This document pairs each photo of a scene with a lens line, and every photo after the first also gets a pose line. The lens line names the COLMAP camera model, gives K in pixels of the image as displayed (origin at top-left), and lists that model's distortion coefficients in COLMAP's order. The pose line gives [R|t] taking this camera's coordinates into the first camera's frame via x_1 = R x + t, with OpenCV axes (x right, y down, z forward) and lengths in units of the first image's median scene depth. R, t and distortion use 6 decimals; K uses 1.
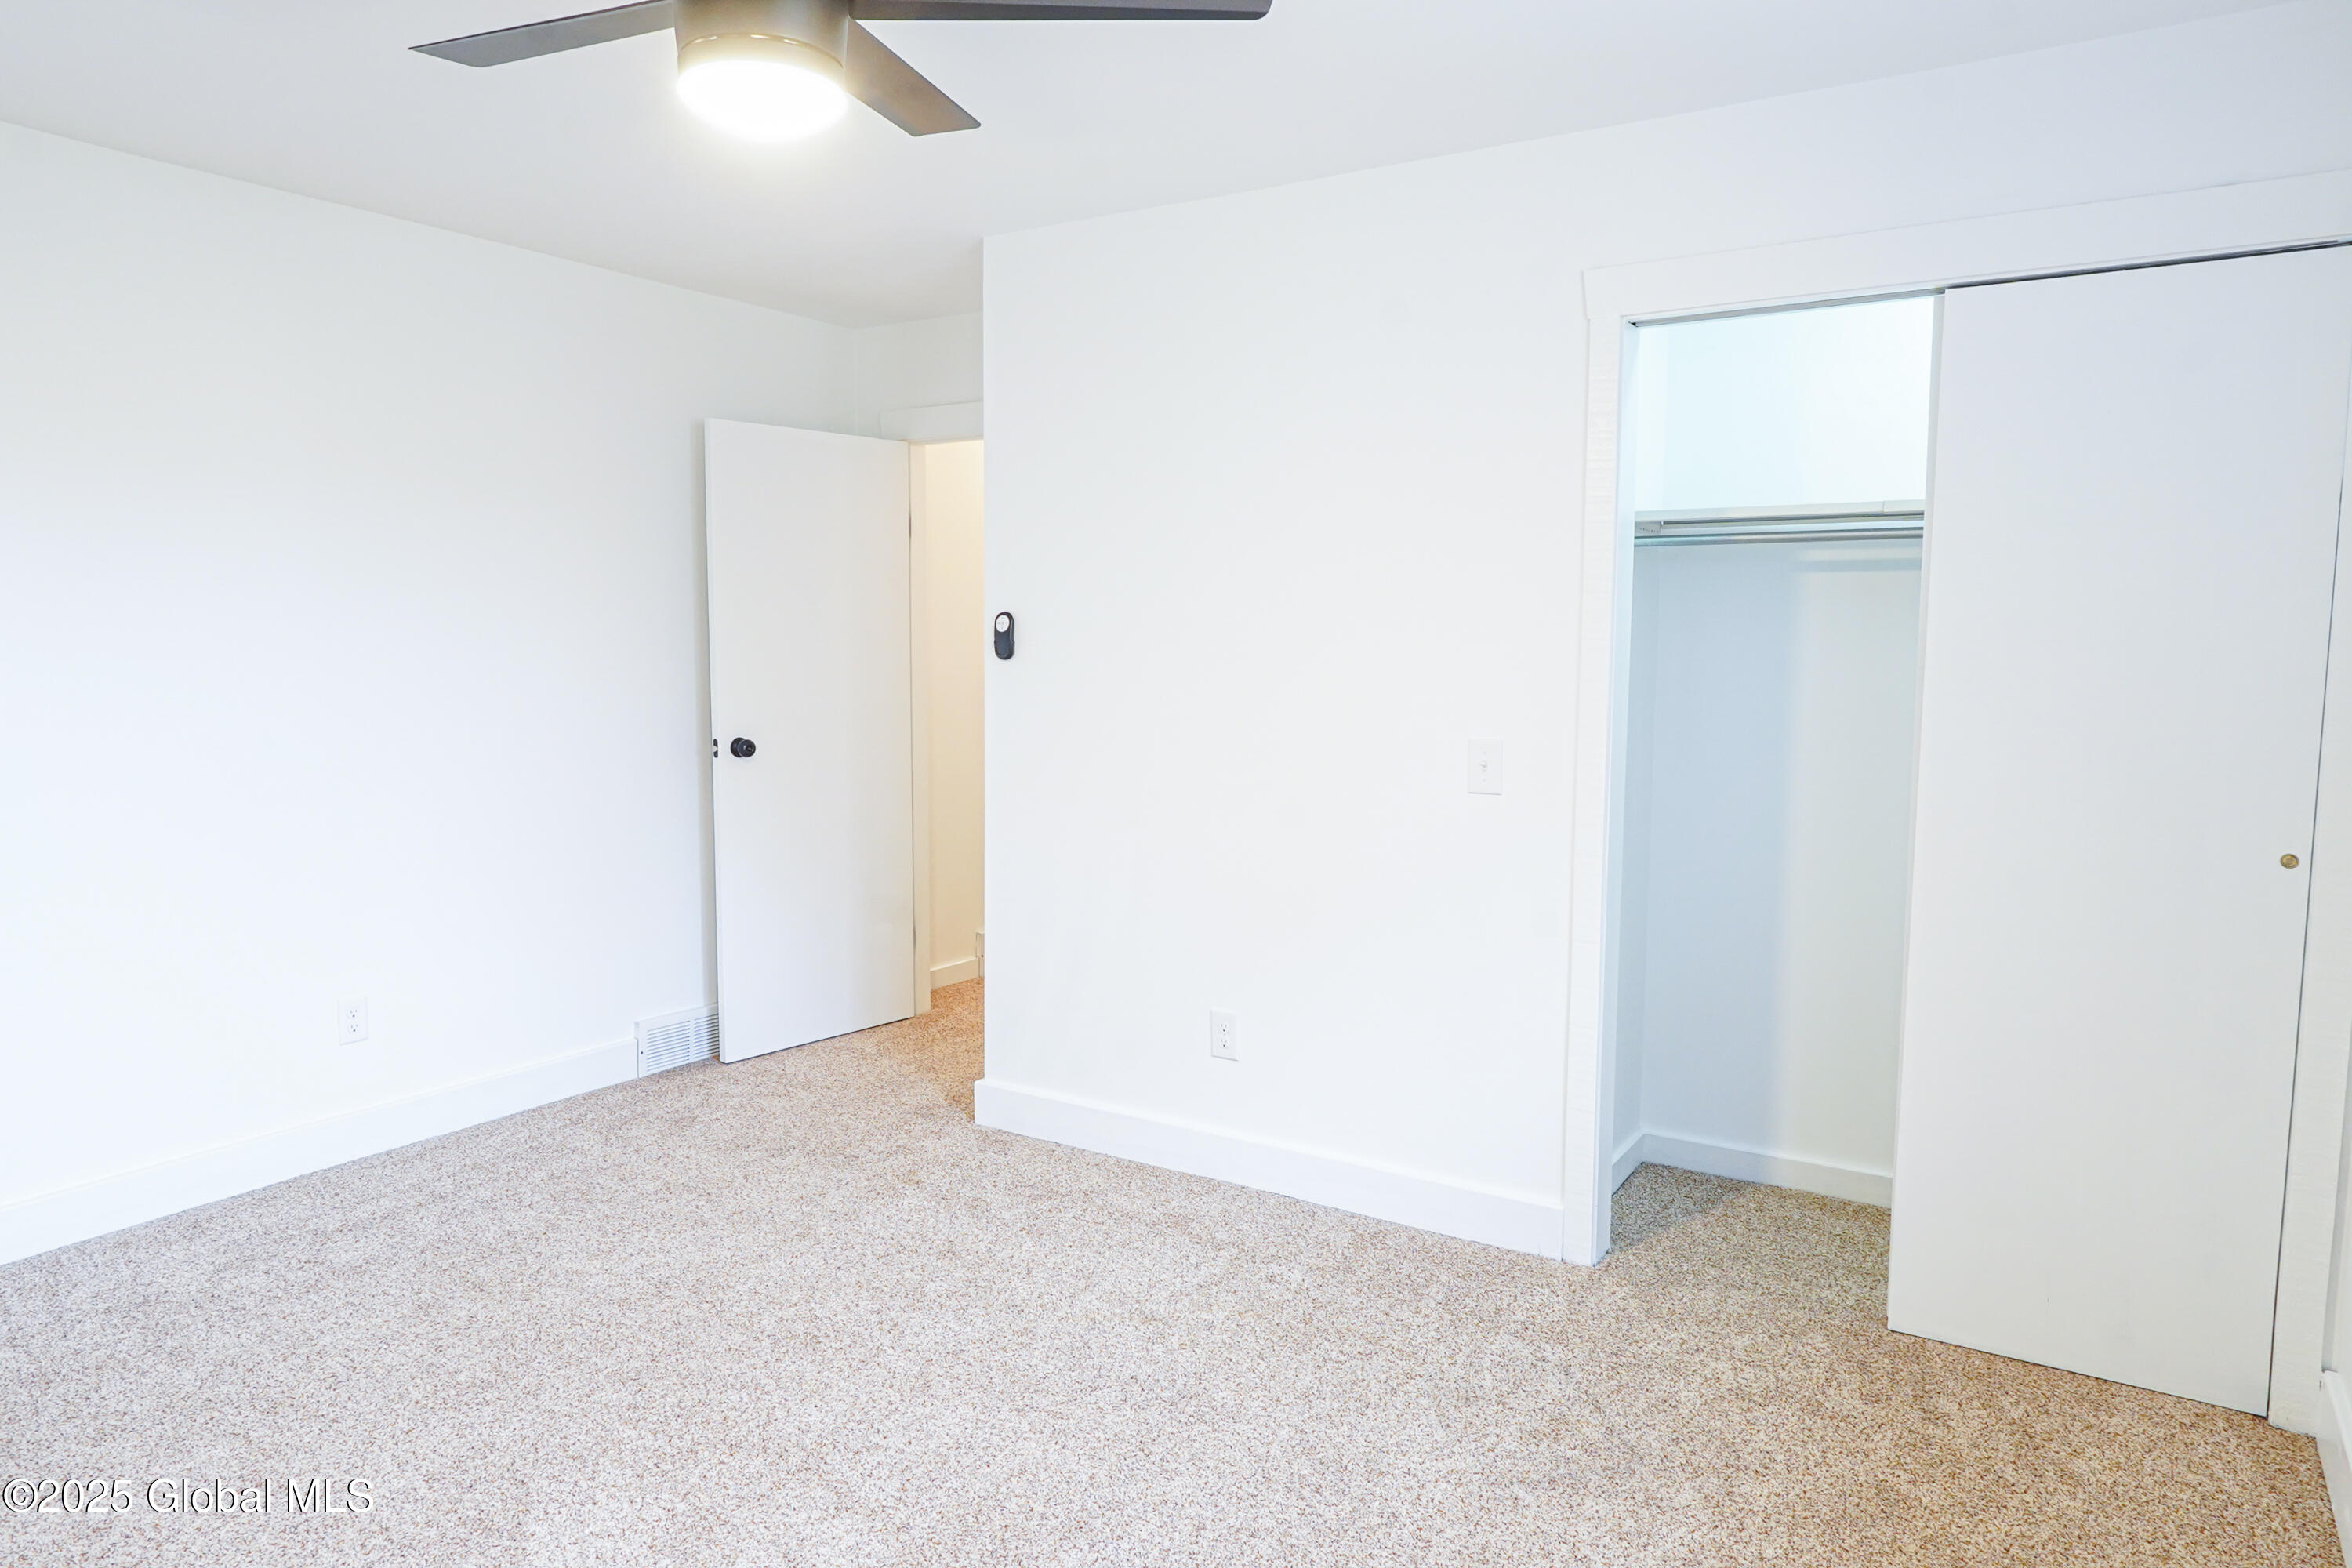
lens RADIAL K [[1463.2, 0, 1178.8], [0, 1463.2, 770.8], [0, 0, 1]] dist [-0.019298, 0.013375]
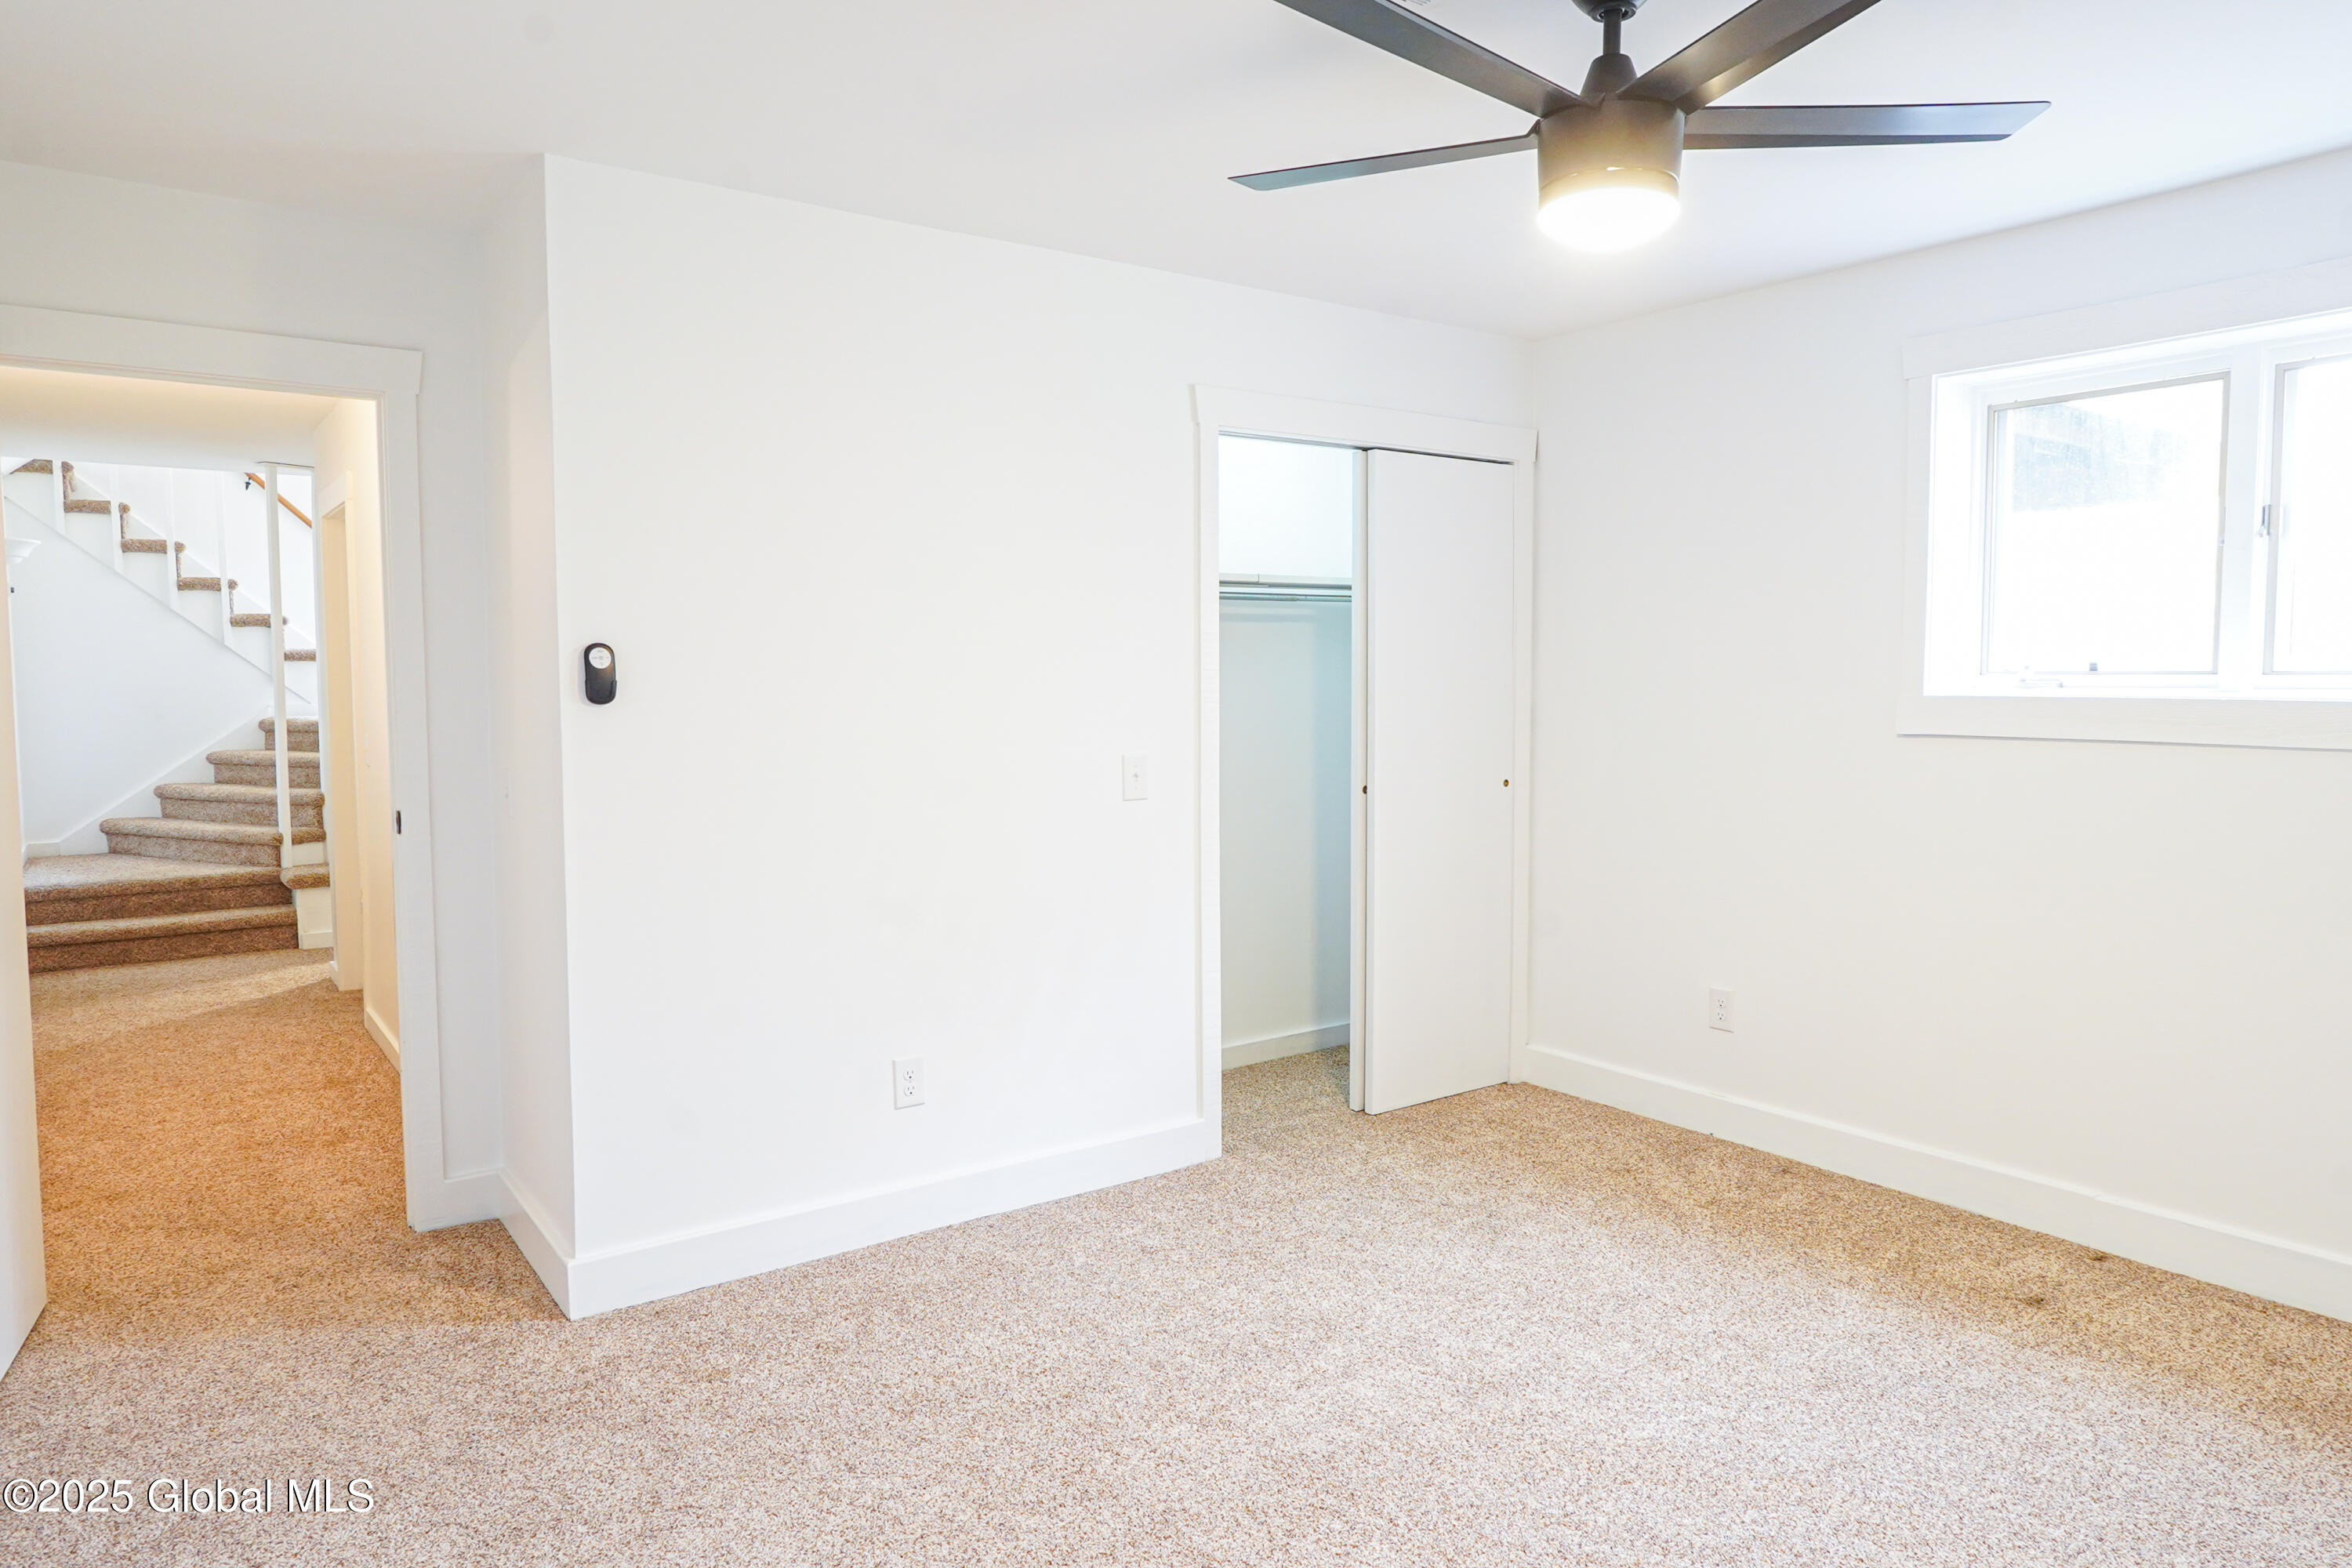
lens RADIAL K [[1463.2, 0, 1191.7], [0, 1463.2, 777.6], [0, 0, 1]] dist [-0.019298, 0.013375]
pose [[0.370492, -0.075992, 0.925722, -0.916001], [0.094066, 0.994593, 0.043999, -0.053024], [-0.924060, 0.070778, 0.375638, 0.528999]]
